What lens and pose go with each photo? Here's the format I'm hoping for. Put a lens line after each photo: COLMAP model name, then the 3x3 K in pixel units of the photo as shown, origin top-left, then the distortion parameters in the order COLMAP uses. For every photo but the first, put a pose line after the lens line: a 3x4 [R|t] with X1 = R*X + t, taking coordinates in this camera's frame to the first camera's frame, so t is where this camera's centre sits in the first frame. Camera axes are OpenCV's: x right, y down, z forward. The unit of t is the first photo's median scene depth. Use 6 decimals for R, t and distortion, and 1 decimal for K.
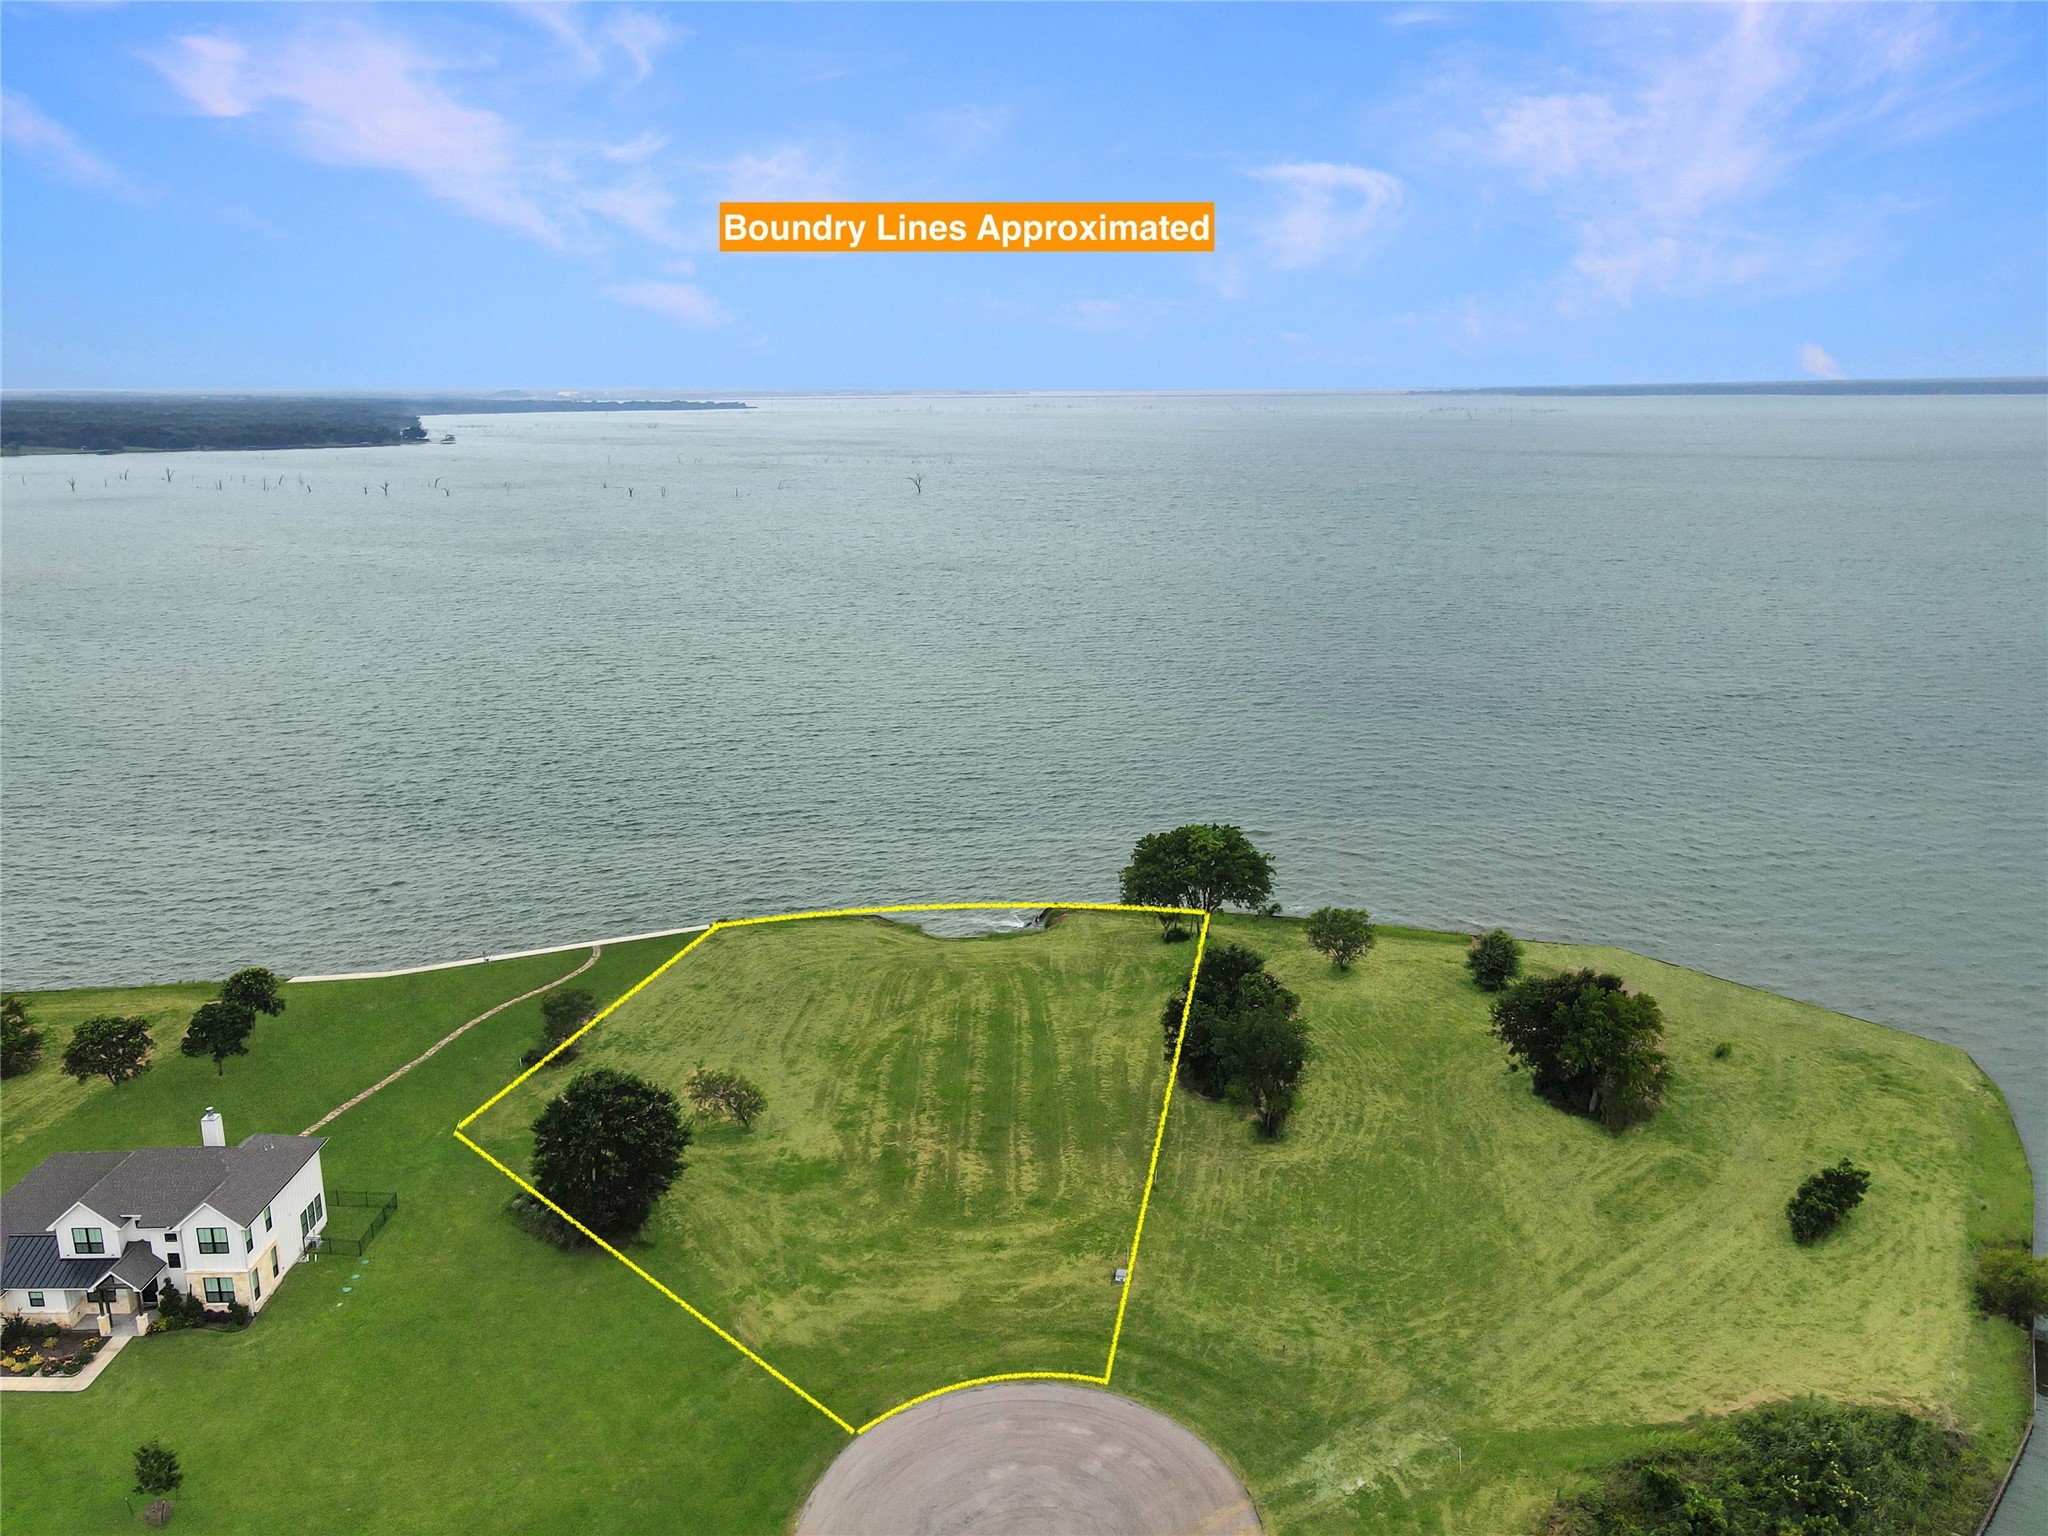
lens RADIAL K [[1514.1, 0, 1026.8], [0, 1514.1, 733.4], [0, 0, 1]] dist [0.003472, 0.011378]
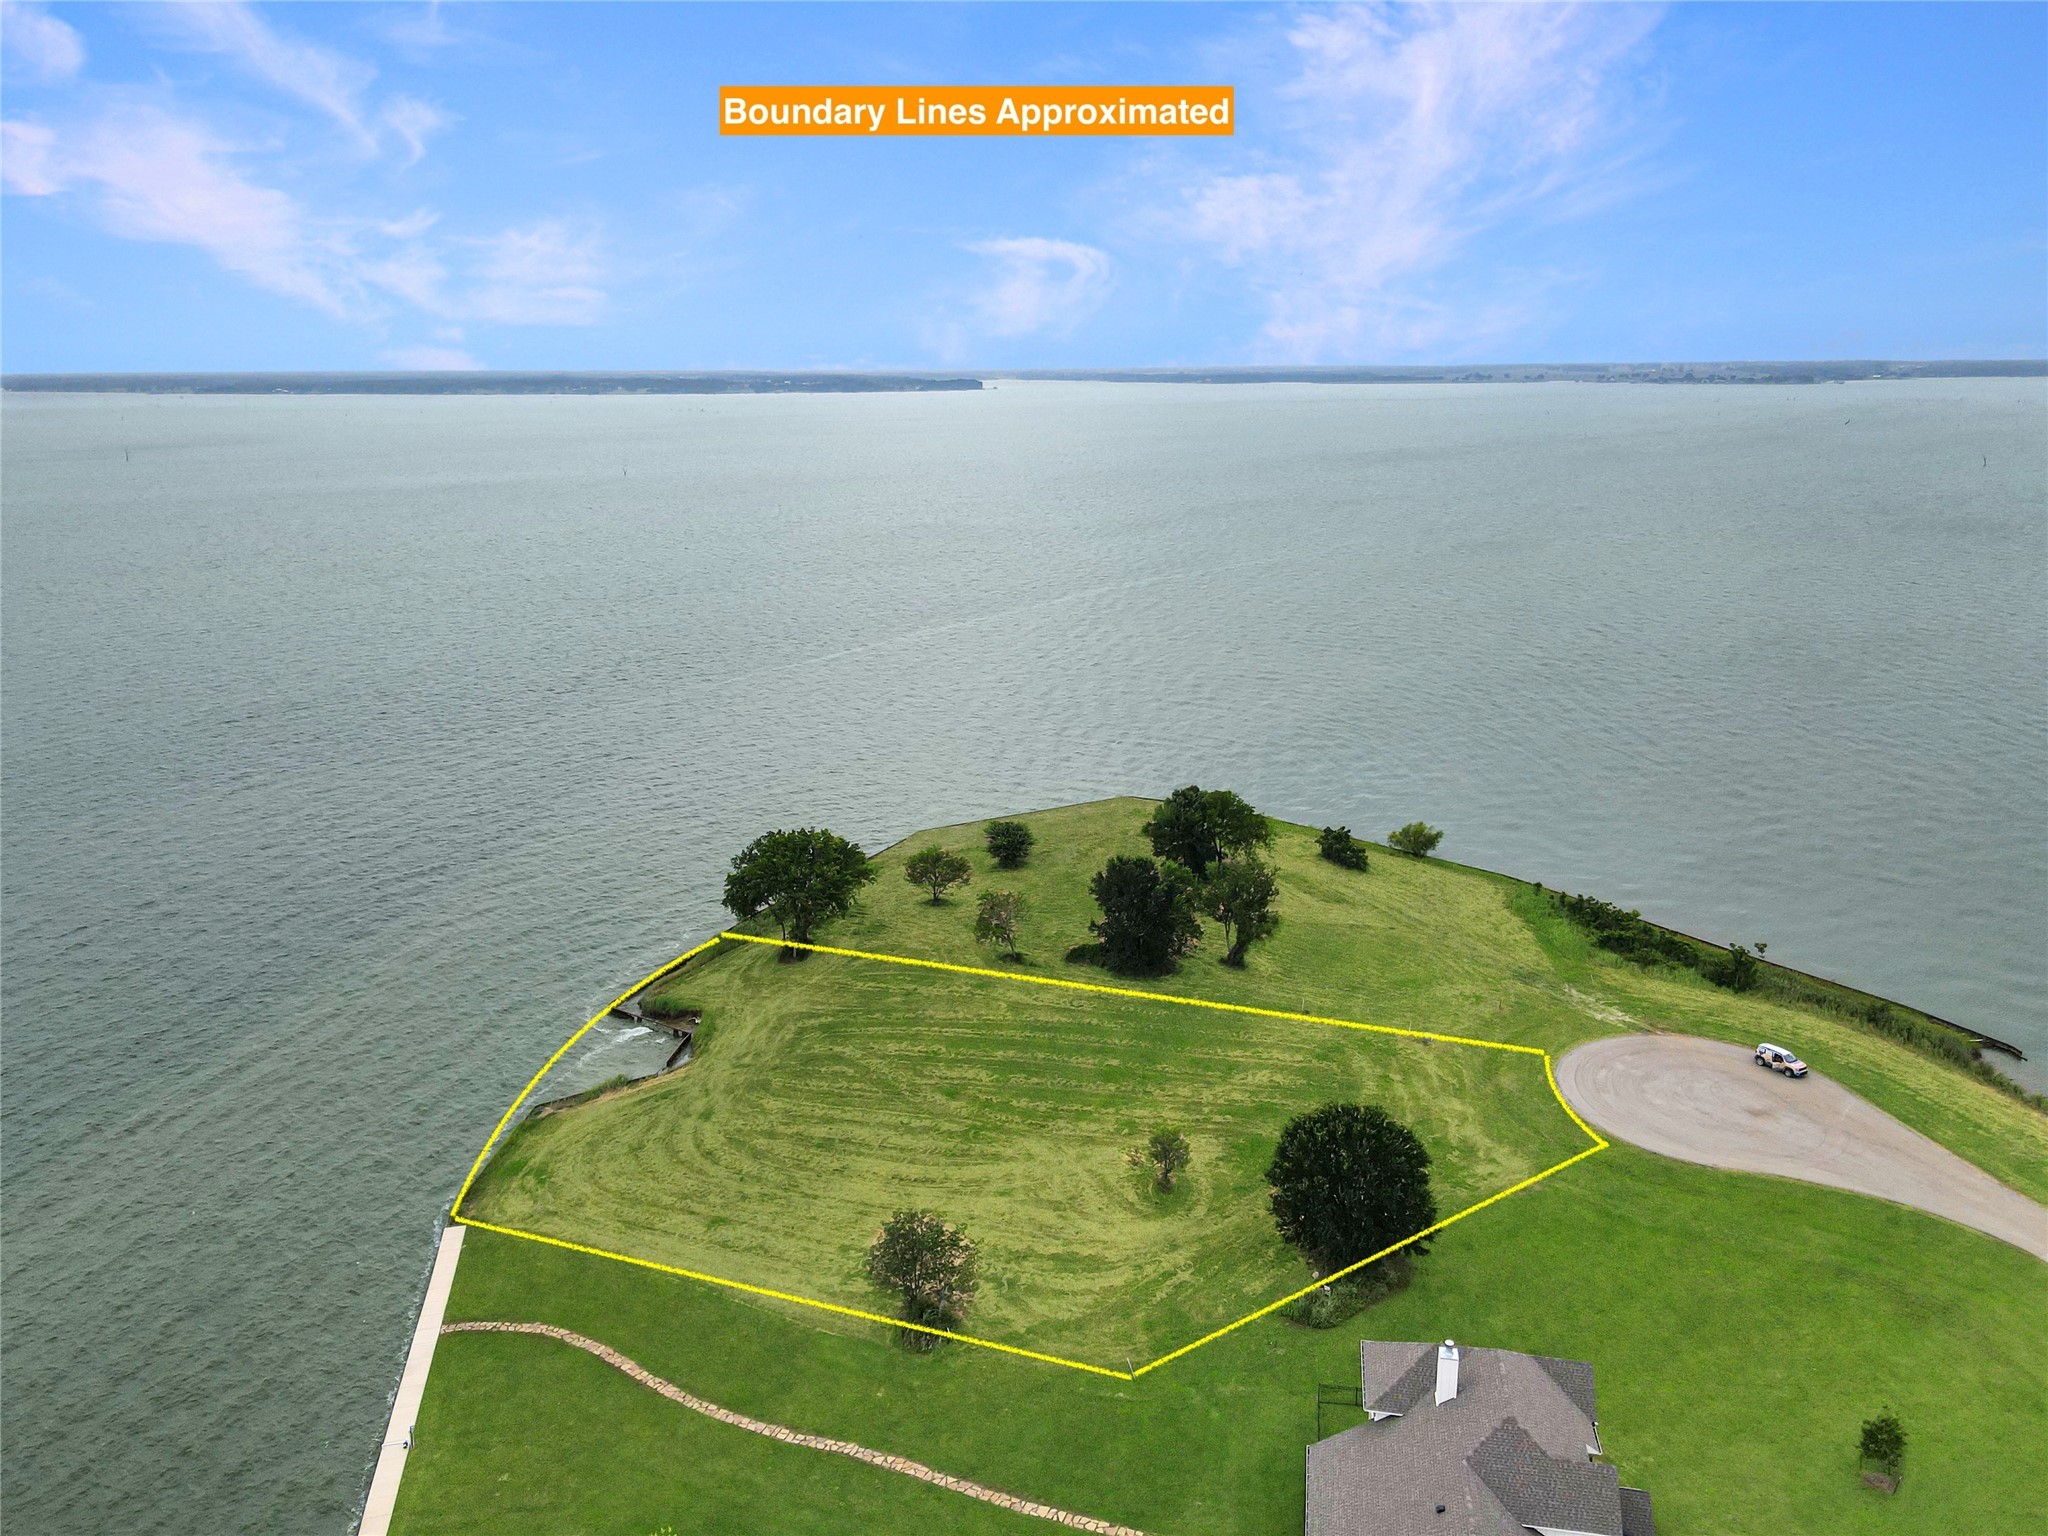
lens RADIAL K [[1514.1, 0, 1026.8], [0, 1514.1, 733.4], [0, 0, 1]] dist [0.003472, 0.011378]
pose [[0.196896, -0.229644, 0.953150, -1.097461], [0.228805, 0.956100, 0.183090, -0.206350], [-0.953352, 0.182035, 0.240796, 0.857242]]
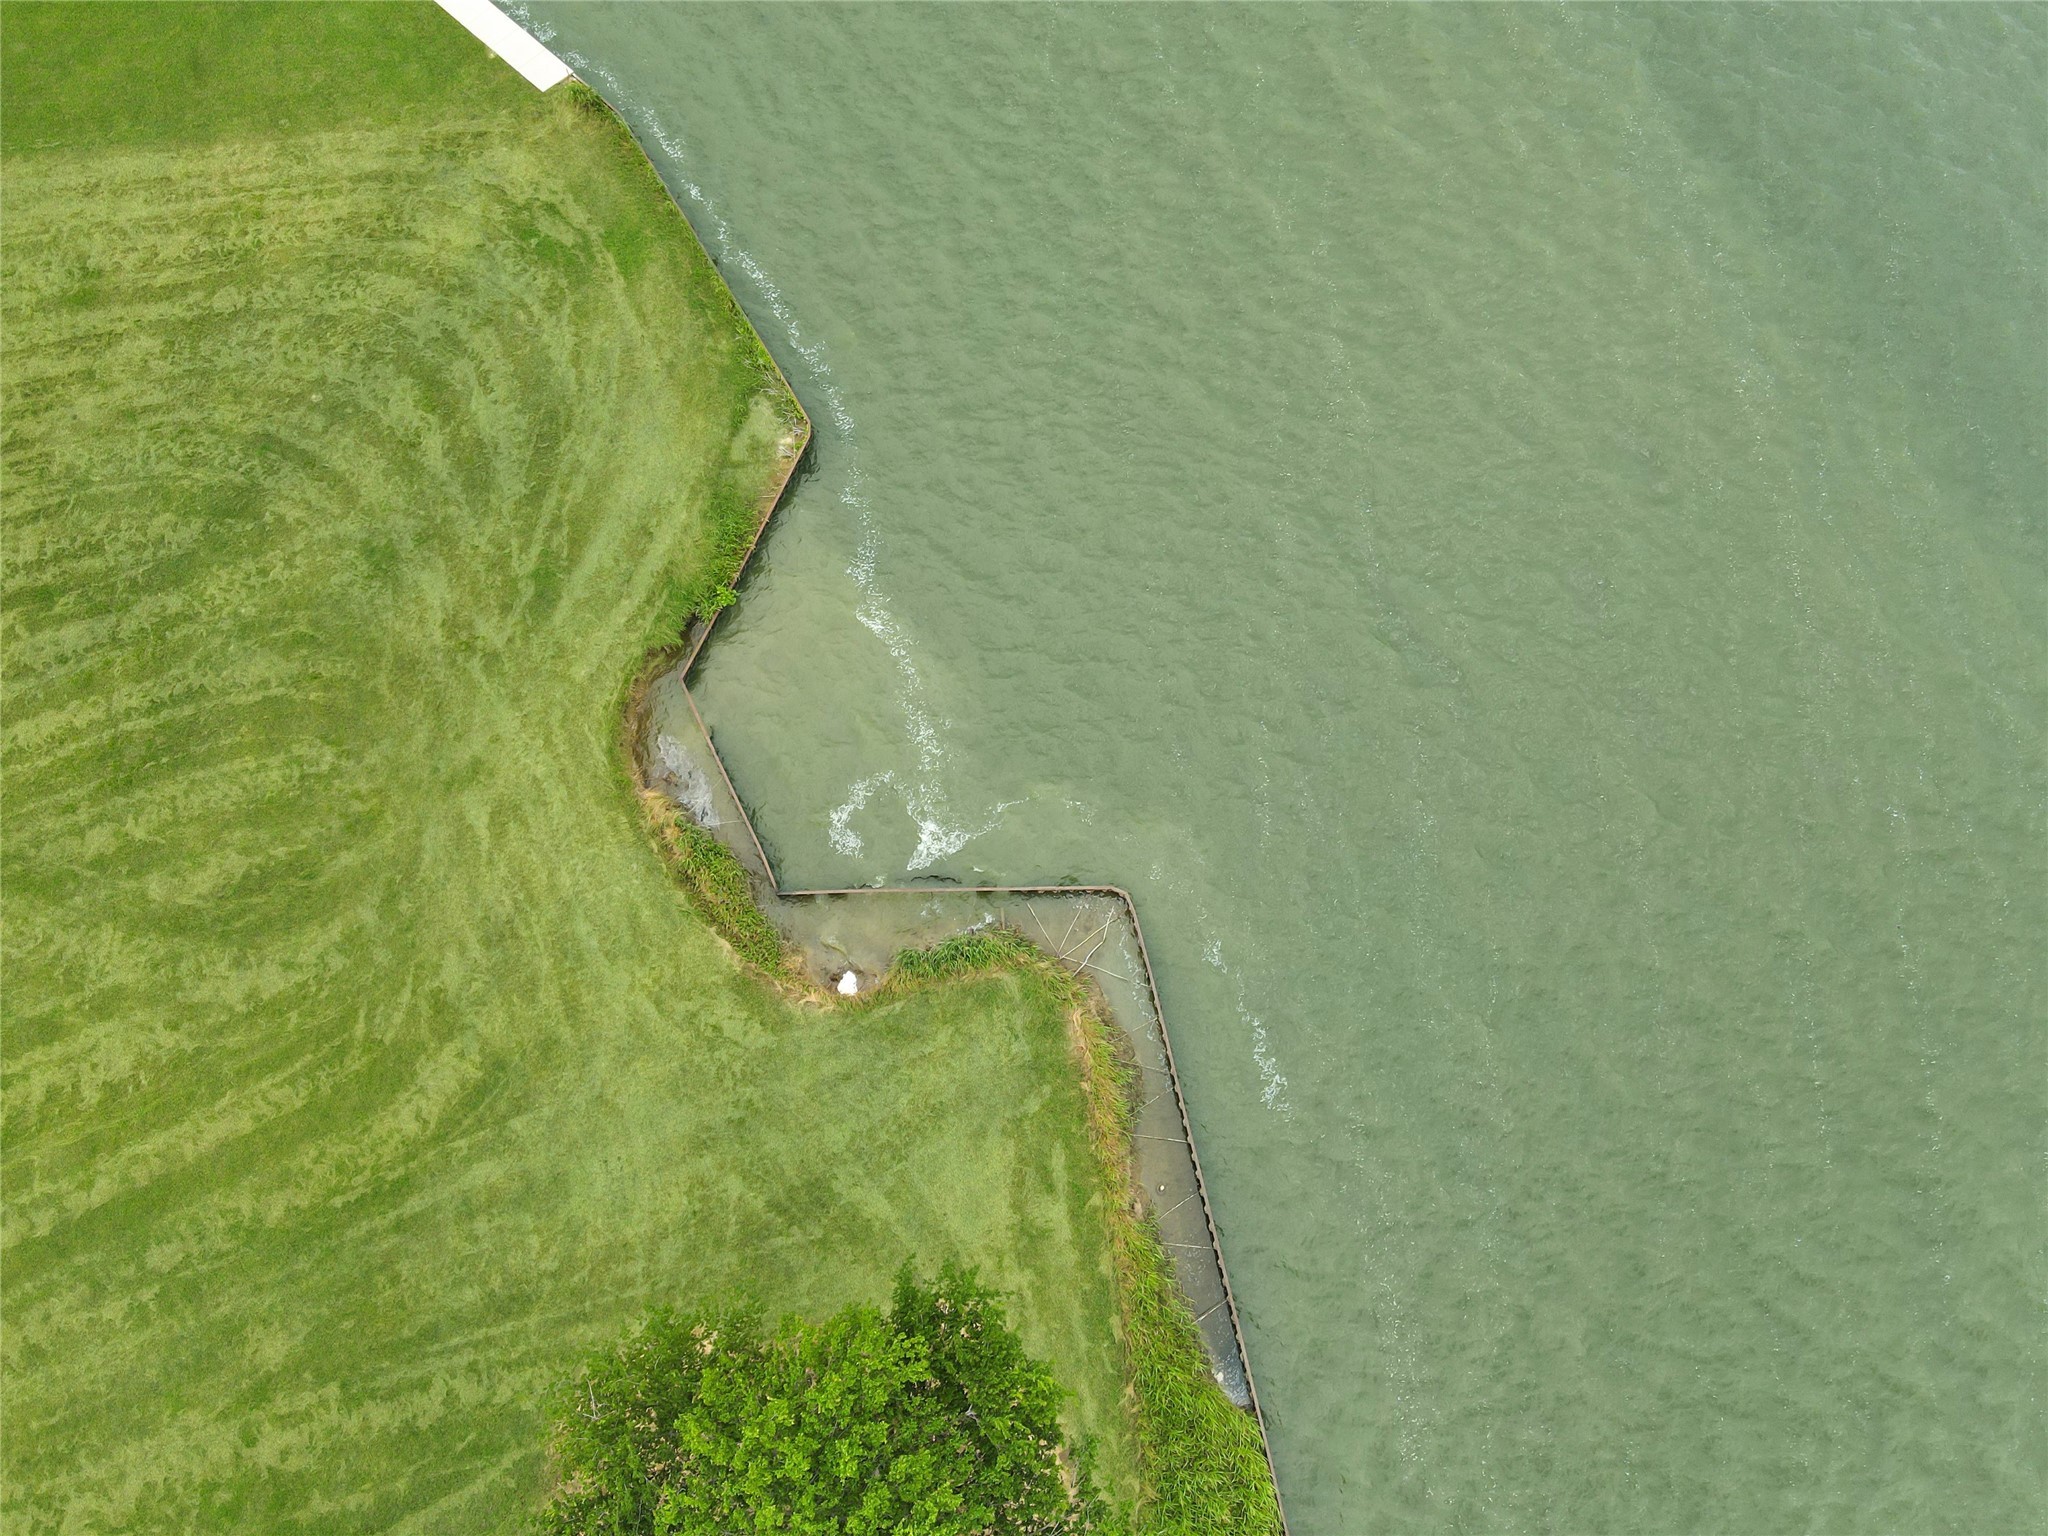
lens RADIAL K [[1514.1, 0, 1026.8], [0, 1514.1, 733.4], [0, 0, 1]] dist [0.003472, 0.011378]
pose [[0.391384, 0.882253, -0.261627, 0.091169], [-0.220694, 0.366000, 0.904067, -0.239181], [0.893372, -0.296098, 0.337955, 1.400269]]
